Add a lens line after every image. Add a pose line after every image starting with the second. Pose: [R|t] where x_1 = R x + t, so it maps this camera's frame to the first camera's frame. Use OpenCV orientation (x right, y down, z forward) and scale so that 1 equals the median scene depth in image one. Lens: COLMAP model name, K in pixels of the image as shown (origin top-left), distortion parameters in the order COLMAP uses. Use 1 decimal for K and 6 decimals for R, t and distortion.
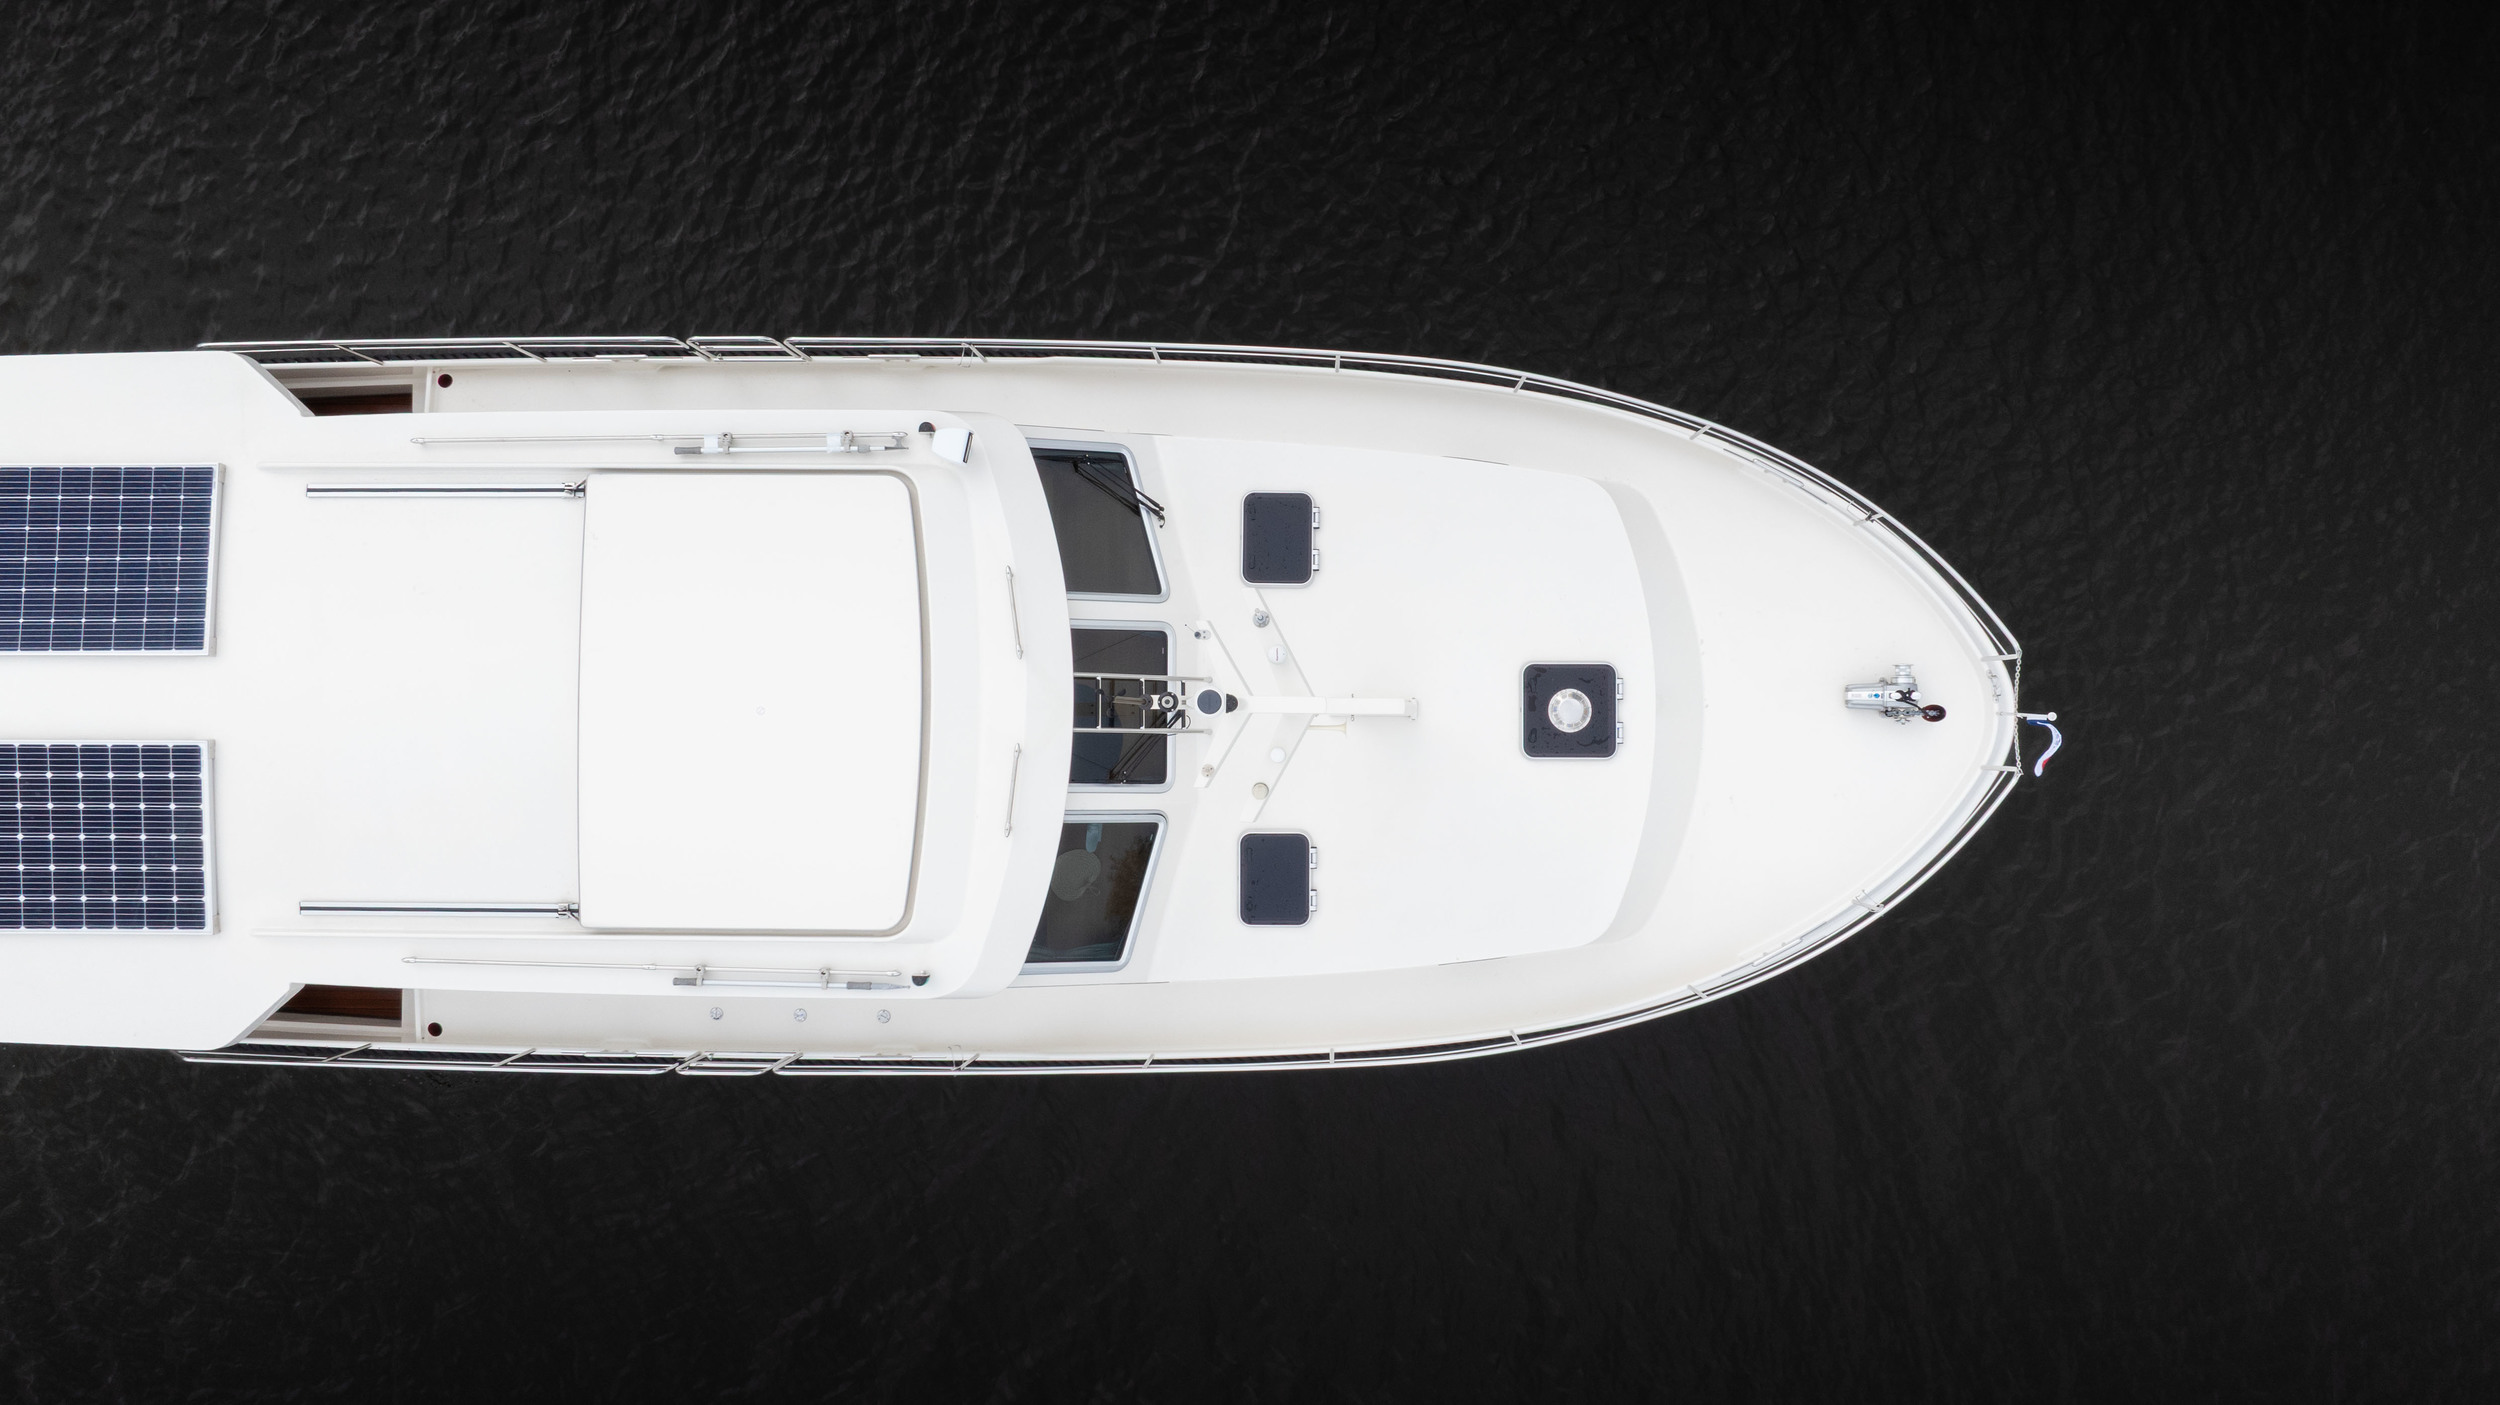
lens RADIAL K [[1837.6, 0, 1284.3], [0, 1837.6, 723.3], [0, 0, 1]] dist [-0.007270, 0.004051]
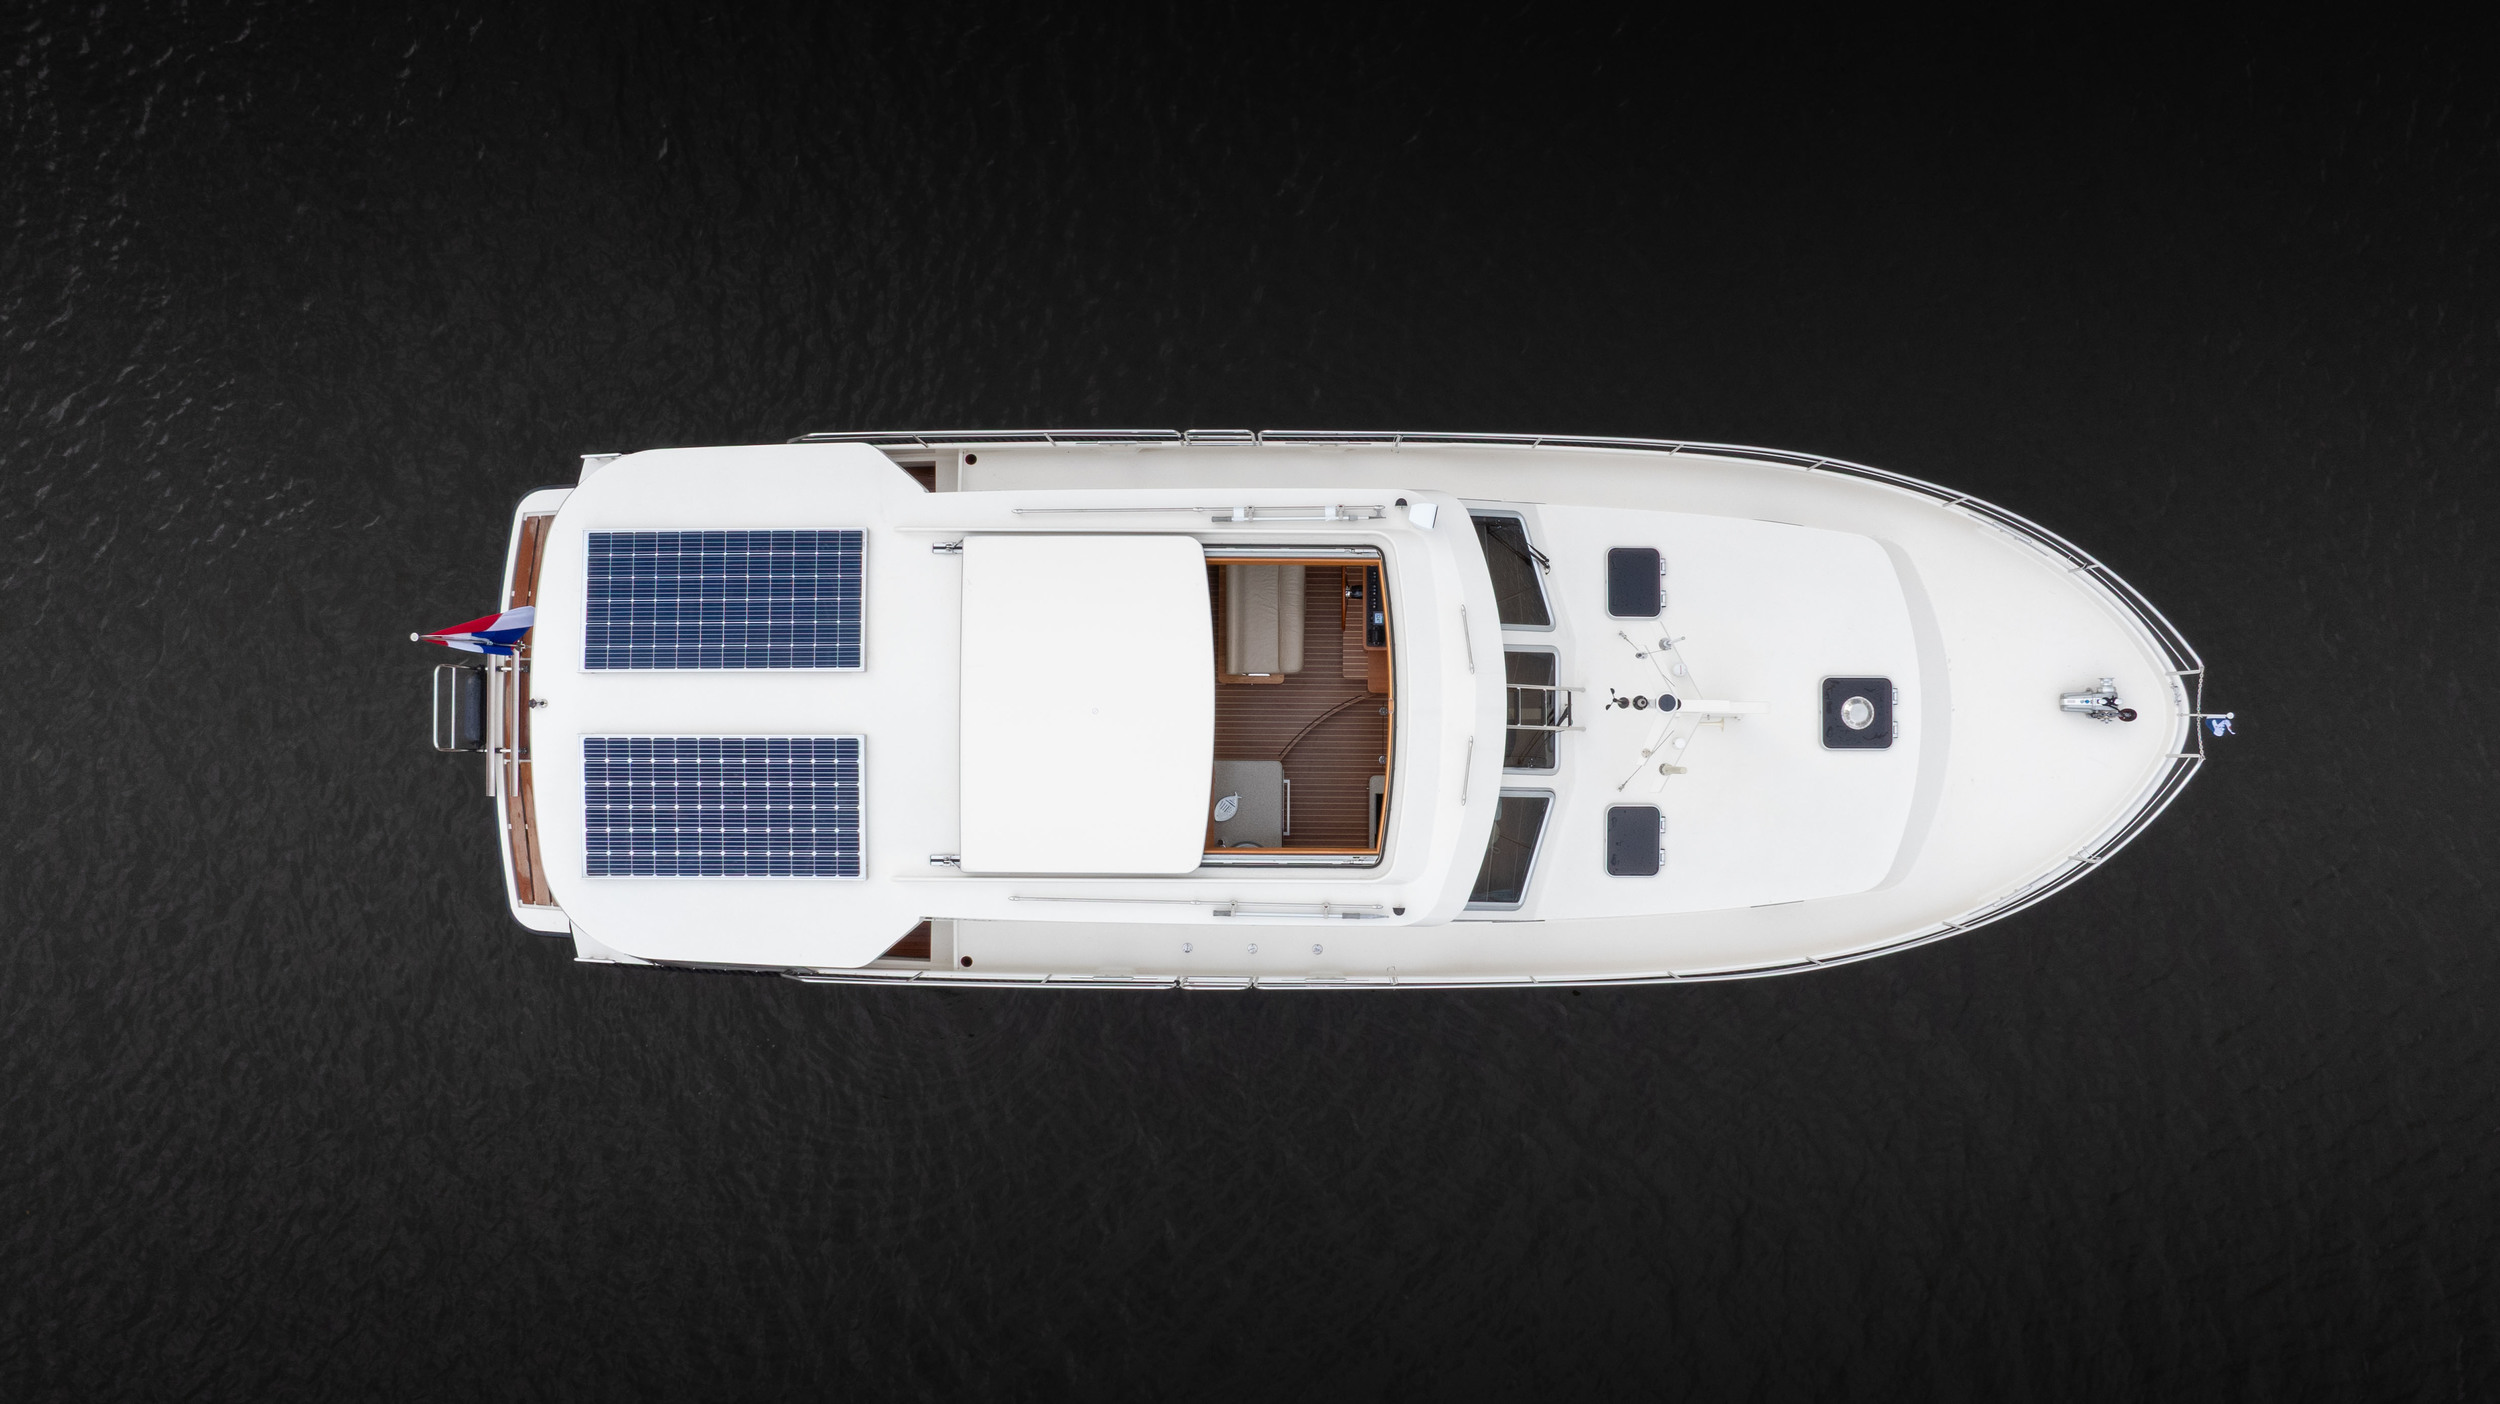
lens RADIAL K [[1878.7, 0, 1295.5], [0, 1878.7, 752.2], [0, 0, 1]] dist [-0.000126, -0.000657]
pose [[0.999916, -0.001484, 0.012895, -0.286761], [0.001469, 0.999998, 0.001145, 0.020677], [-0.012897, -0.001126, 0.999916, -0.373432]]
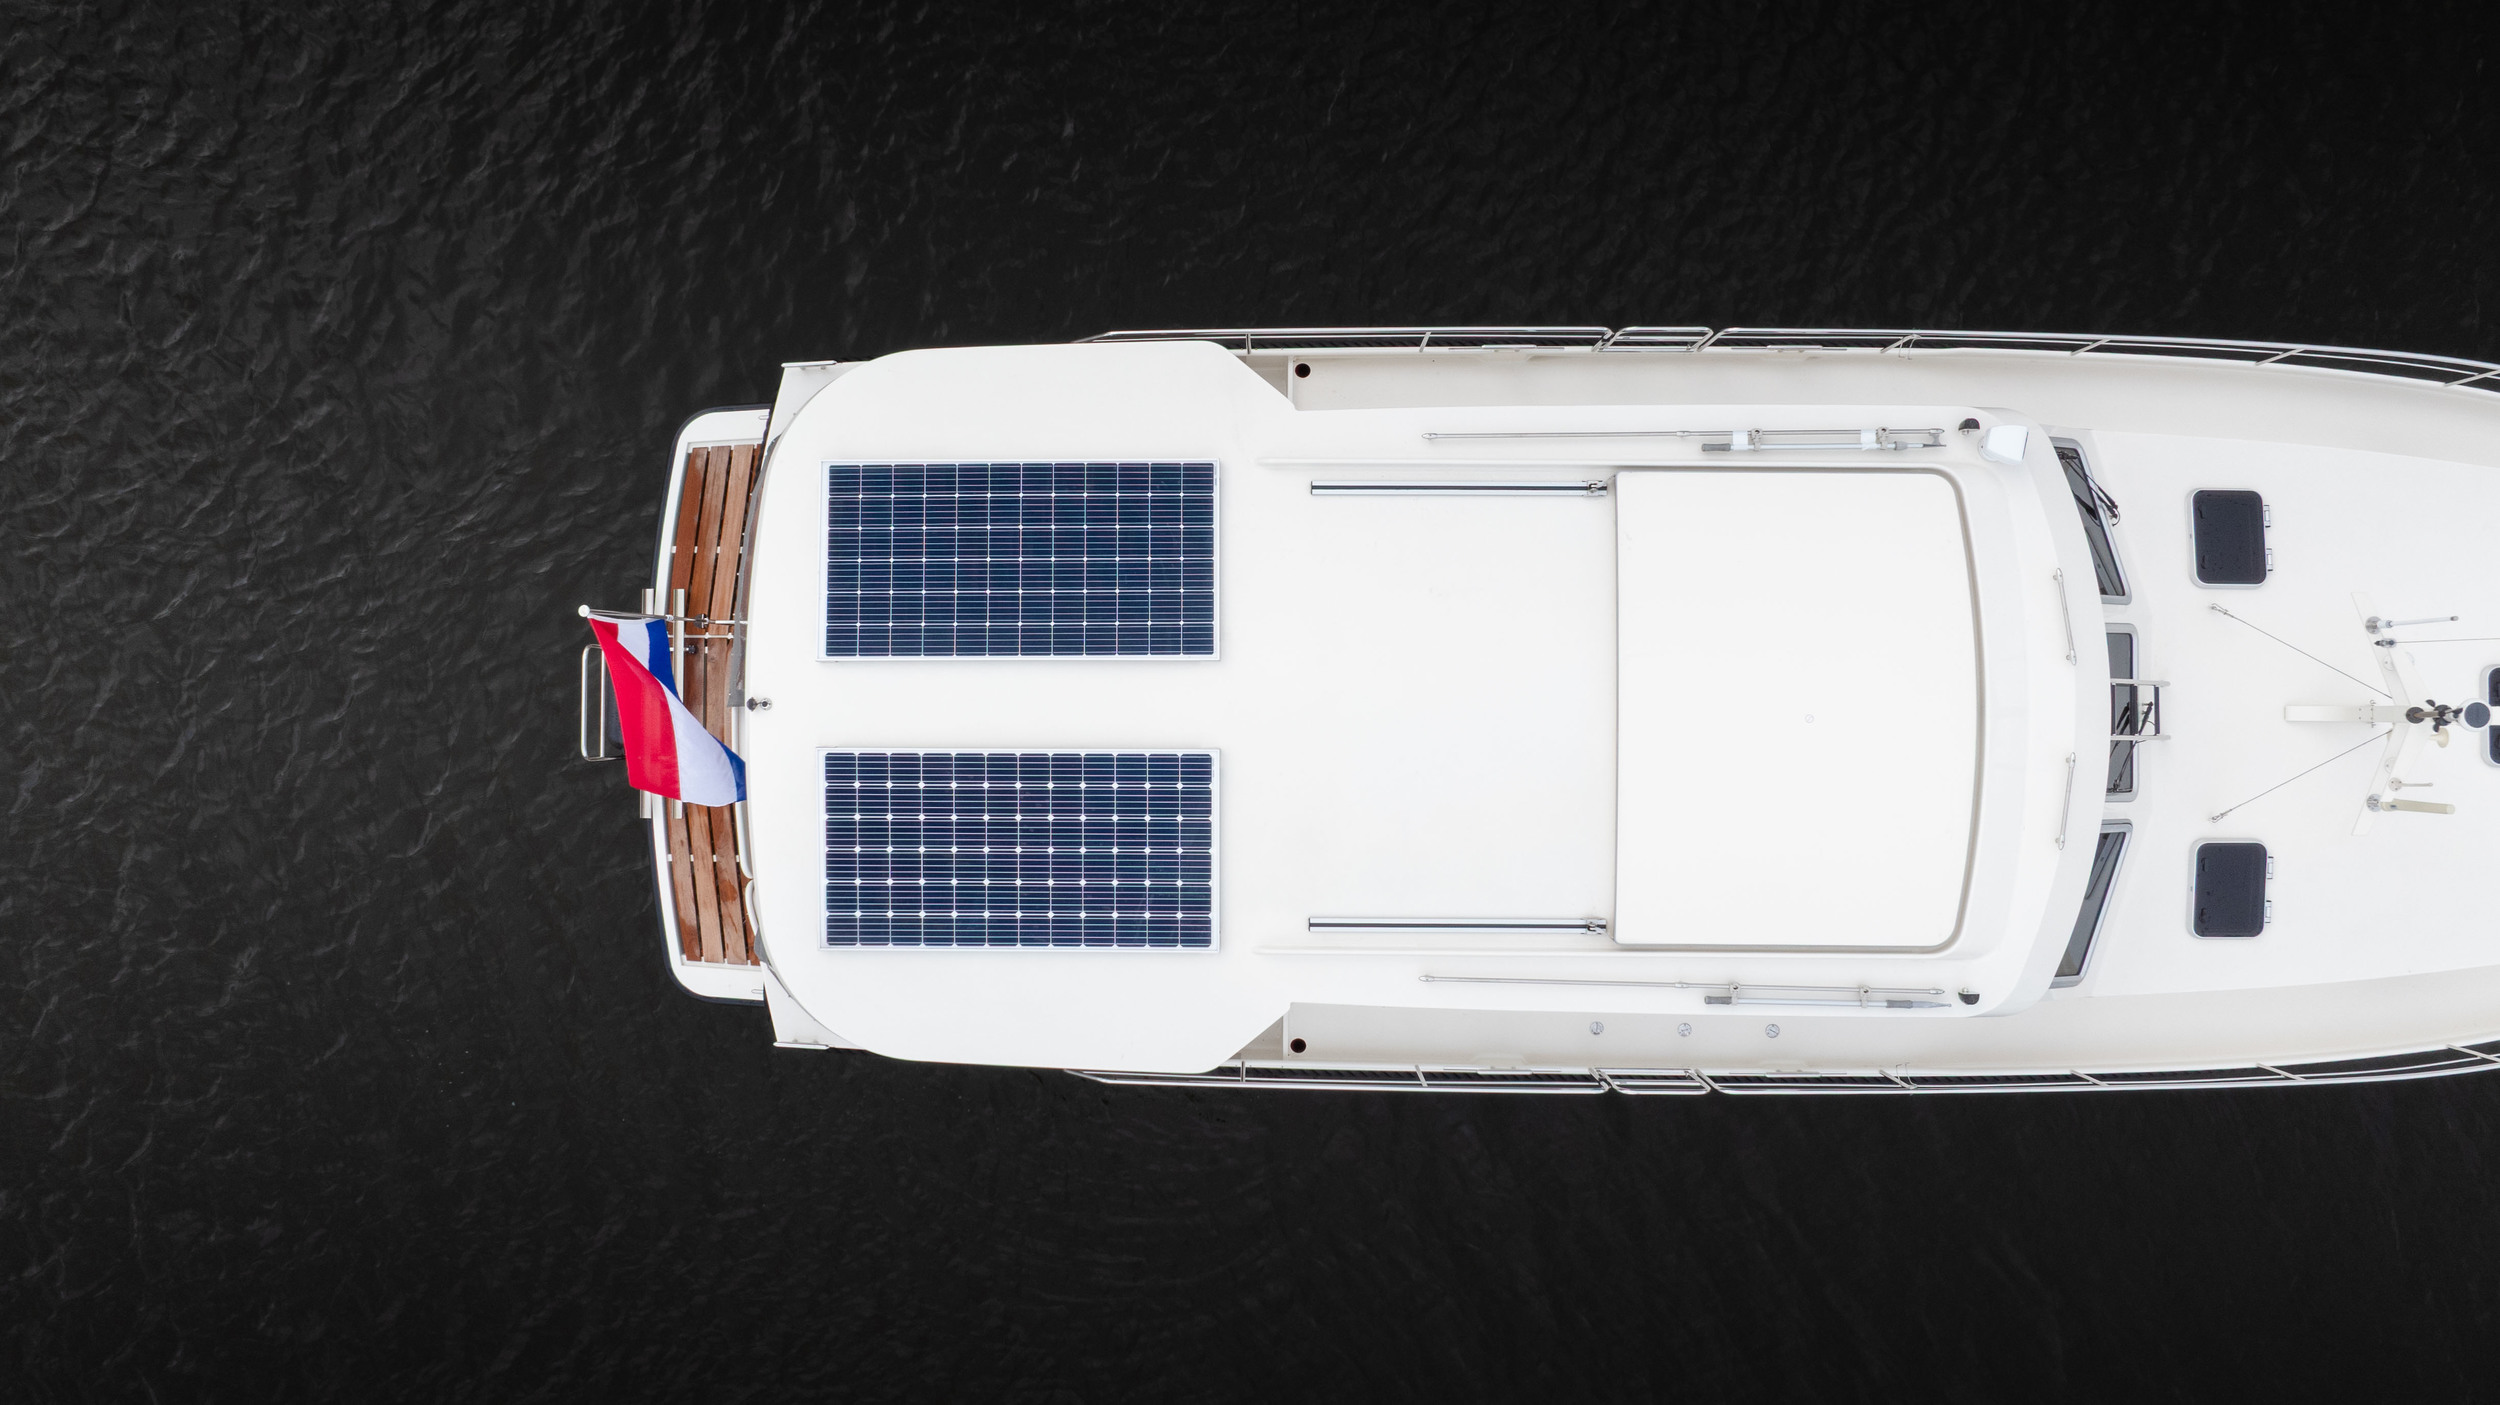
lens RADIAL K [[1872.4, 0, 1250.0], [0, 1872.4, 702.5], [0, 0, 1]] dist [0.001772, 0.000336]
pose [[0.999885, -0.000244, 0.015176, -0.580144], [0.000255, 1.000000, -0.000740, -0.014163], [-0.015176, 0.000744, 0.999885, 0.023861]]
